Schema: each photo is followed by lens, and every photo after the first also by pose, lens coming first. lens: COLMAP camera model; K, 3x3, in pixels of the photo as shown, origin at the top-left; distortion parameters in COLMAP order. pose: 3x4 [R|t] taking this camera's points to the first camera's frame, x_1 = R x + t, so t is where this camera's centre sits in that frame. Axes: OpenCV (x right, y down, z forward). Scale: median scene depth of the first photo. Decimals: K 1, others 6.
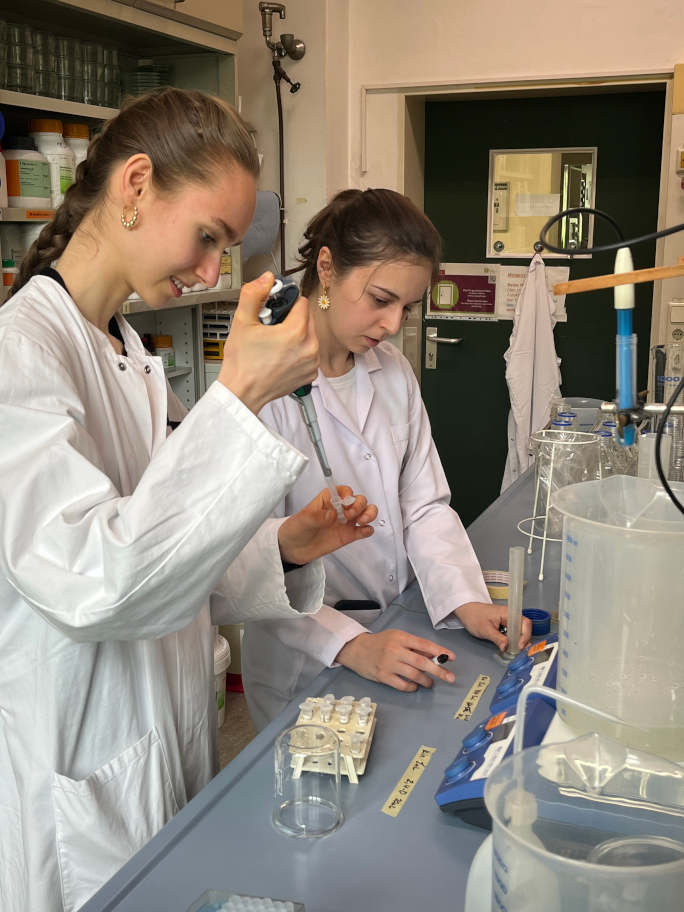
lens RADIAL K [[1065.6, 0, 345.7], [0, 1065.6, 450.7], [0, 0, 1]] dist [0.006516, 0.000000]
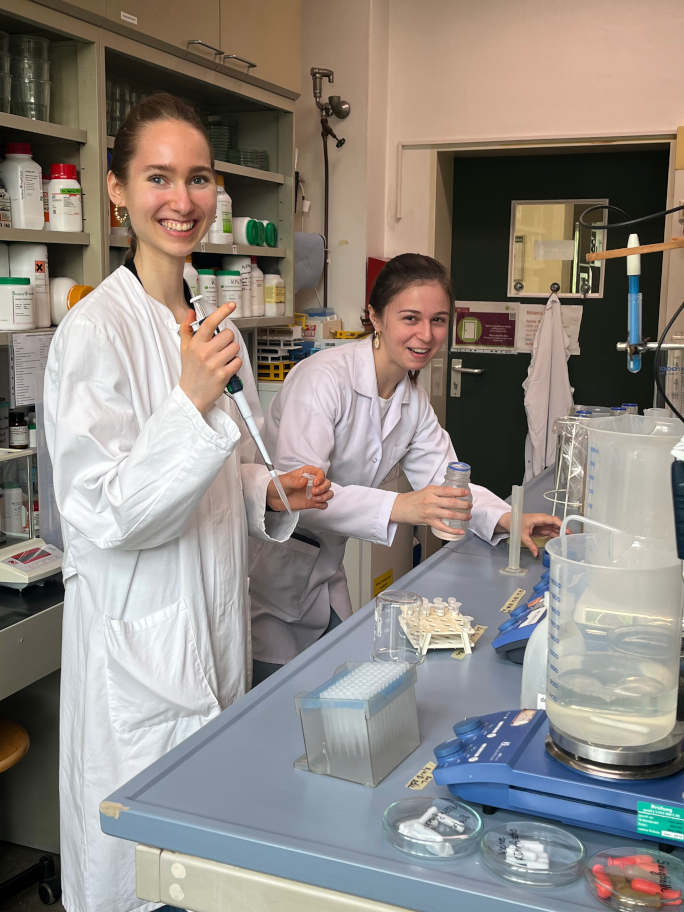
lens RADIAL K [[1065.6, 0, 338.6], [0, 1065.6, 461.2], [0, 0, 1]] dist [0.006516, 0.000000]
pose [[0.999790, 0.016450, -0.012252, -0.027610], [-0.017003, 0.998772, -0.046526, 0.045117], [0.011472, 0.046725, 0.998842, -0.103368]]
